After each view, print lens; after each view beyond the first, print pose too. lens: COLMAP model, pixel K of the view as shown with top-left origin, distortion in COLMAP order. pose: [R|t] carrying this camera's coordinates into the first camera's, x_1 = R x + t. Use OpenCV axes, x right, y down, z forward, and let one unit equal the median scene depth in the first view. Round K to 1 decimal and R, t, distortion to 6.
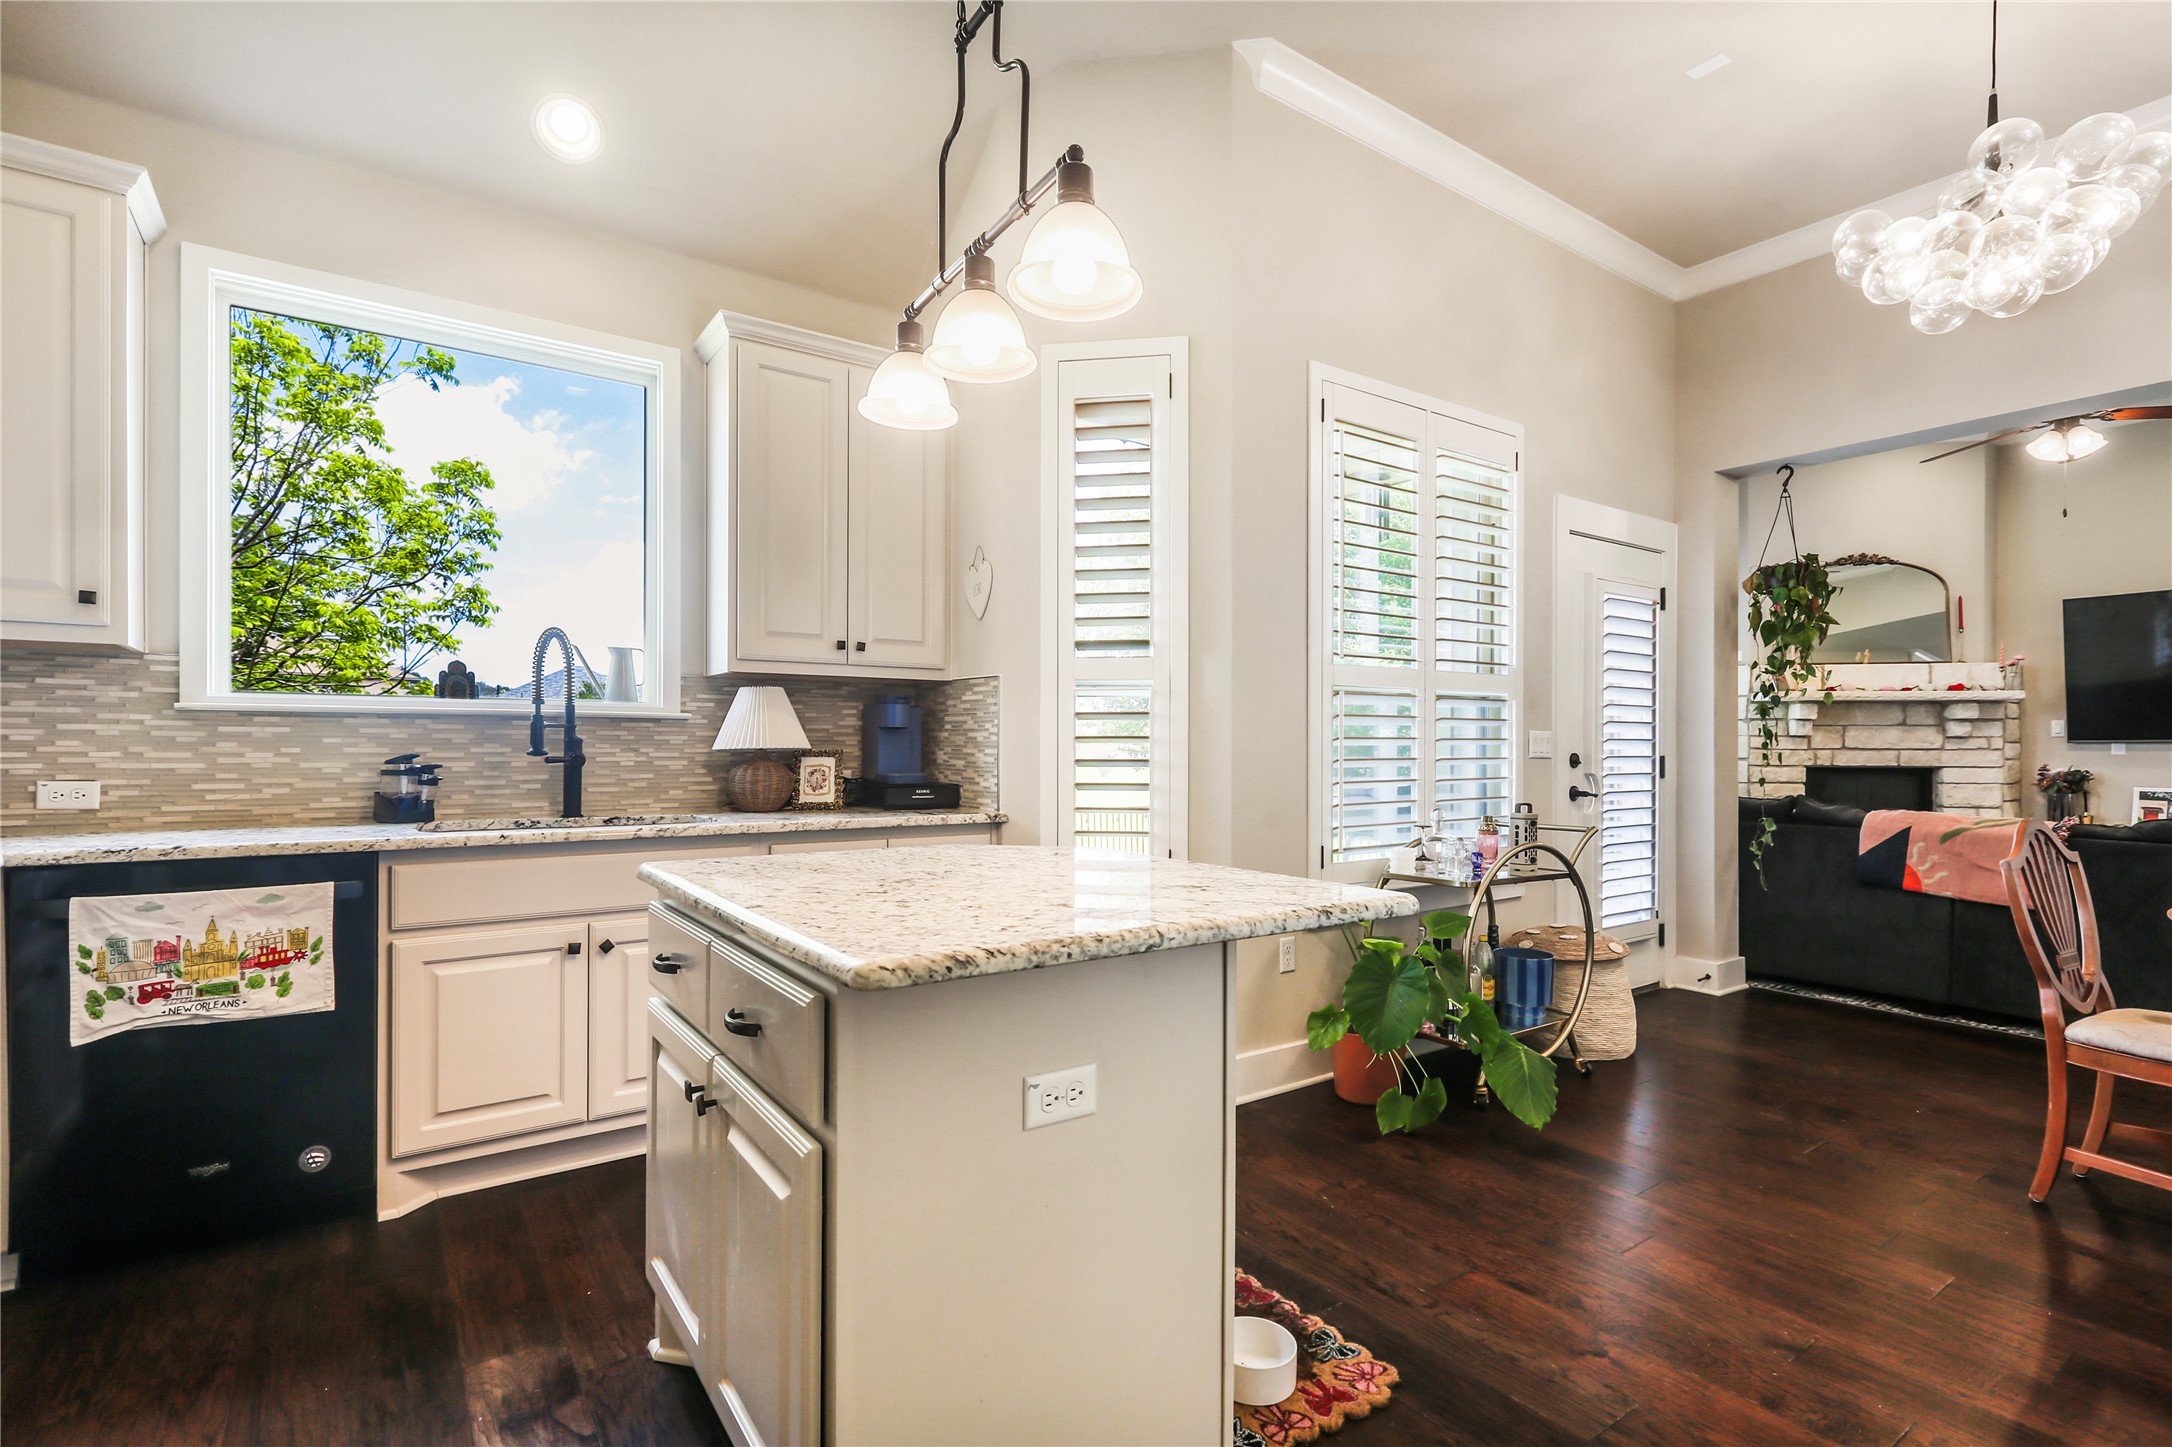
lens RADIAL K [[1024.8, 0, 1096.6], [0, 1024.8, 740.8], [0, 0, 1]] dist [0.002909, 0.000588]
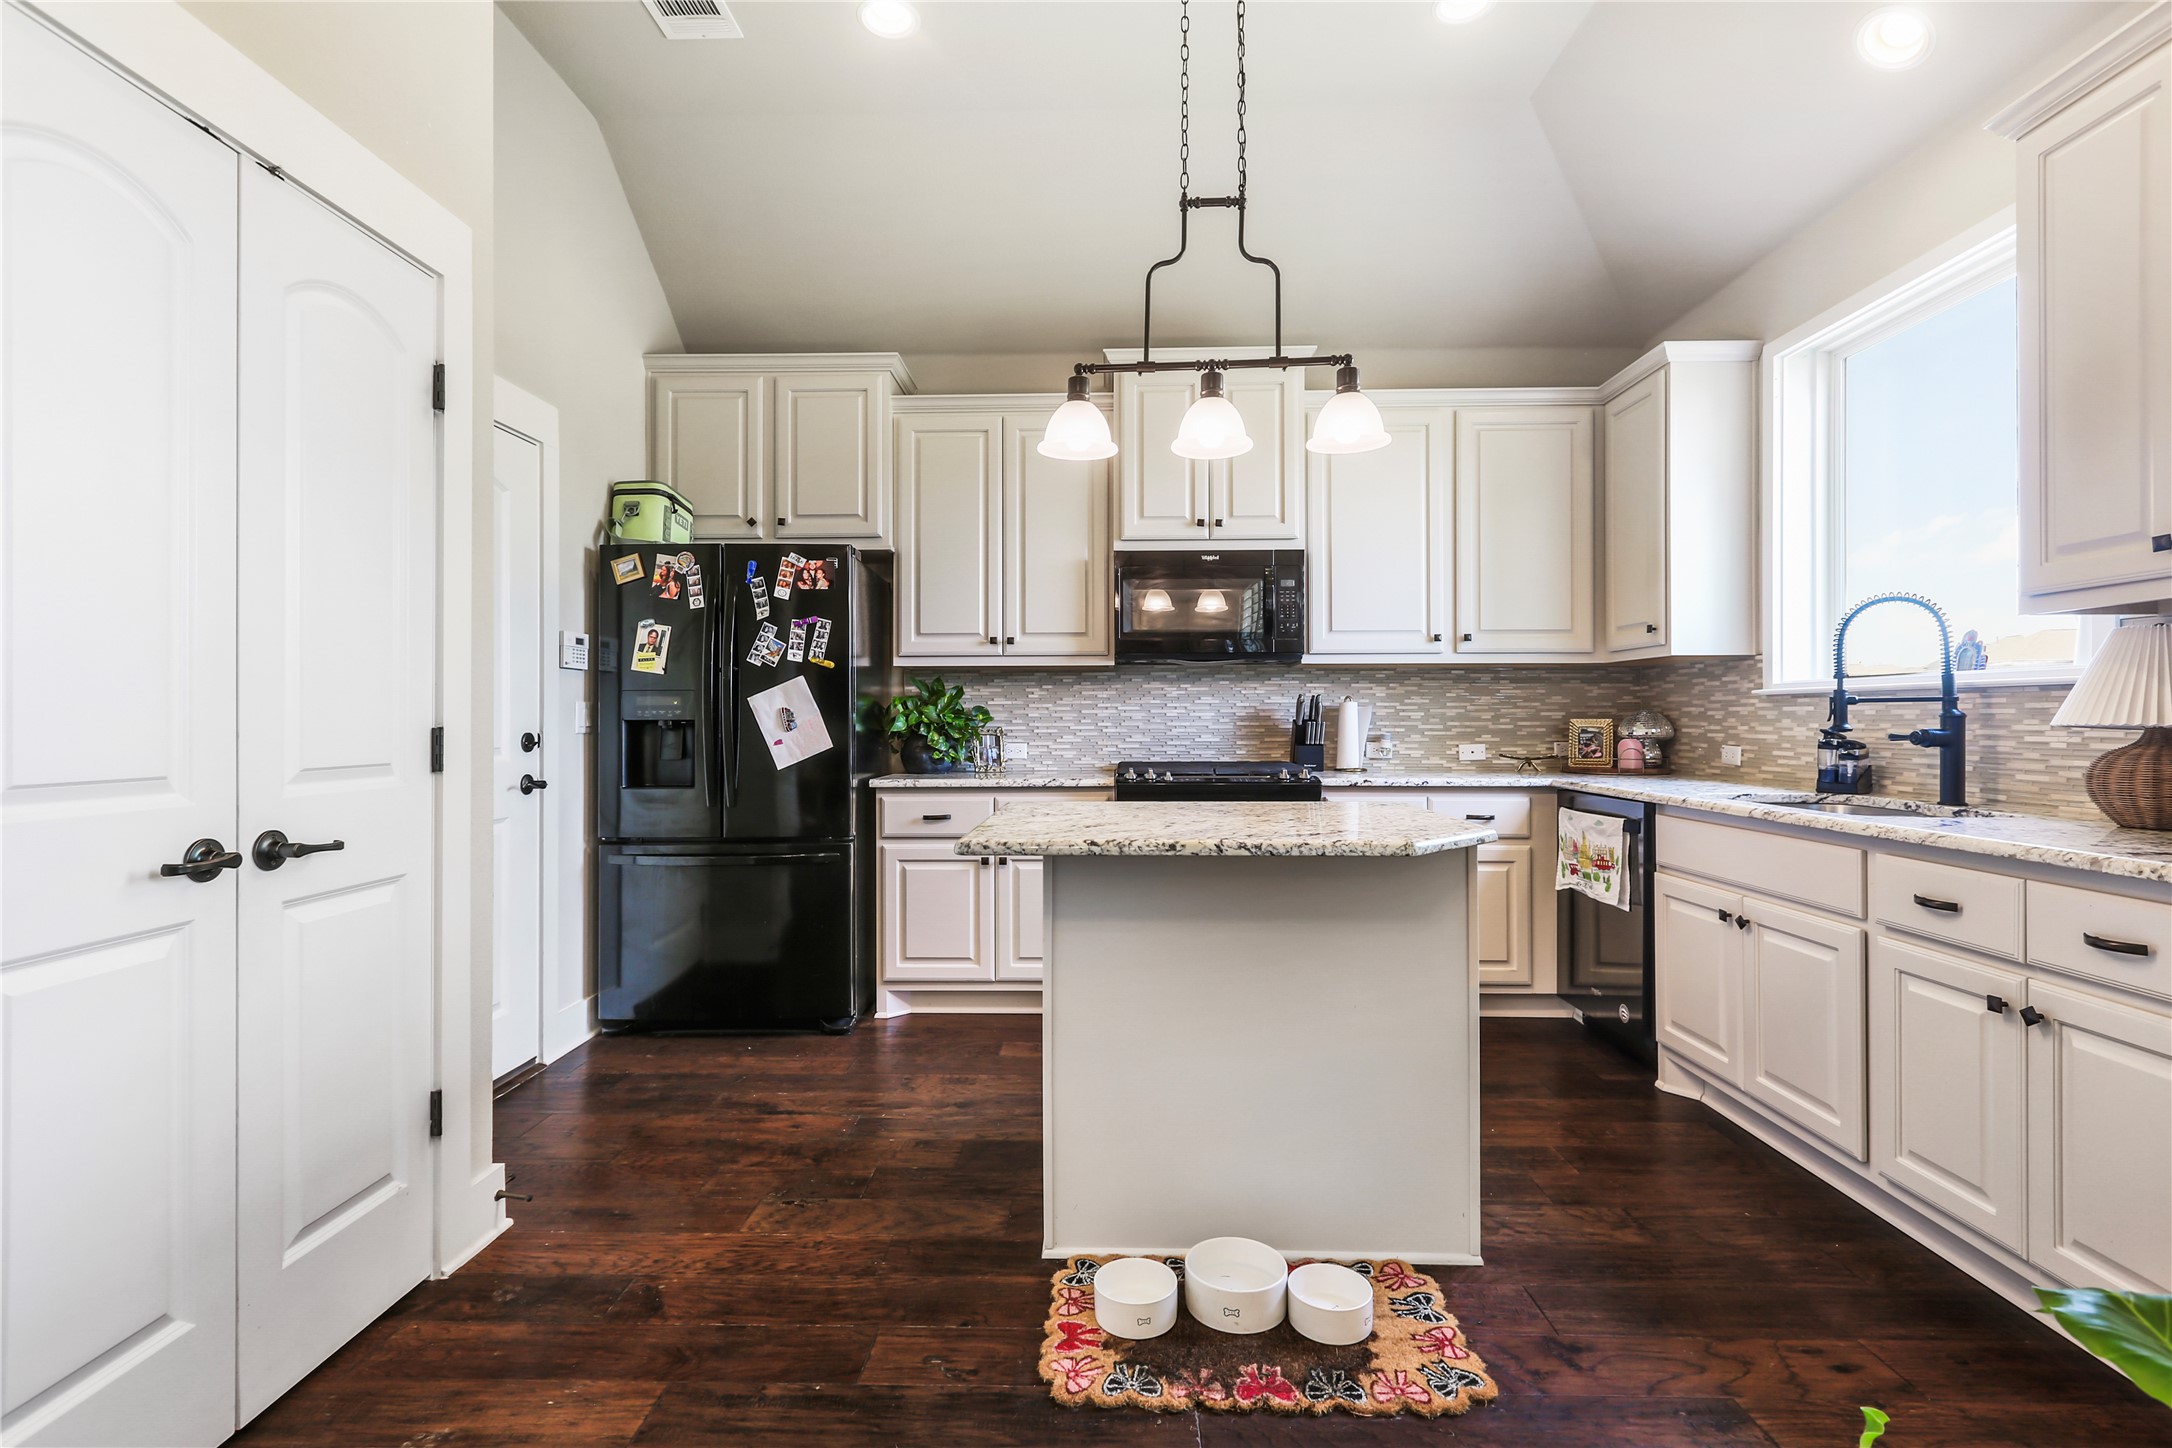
lens RADIAL K [[1003.6, 0, 1079.2], [0, 1003.6, 715.5], [0, 0, 1]] dist [0.002666, -0.000238]
pose [[-0.603566, -0.006052, -0.797290, 0.678540], [0.001462, 0.999961, -0.008697, 0.006400], [0.797312, -0.006414, -0.603533, 1.054858]]
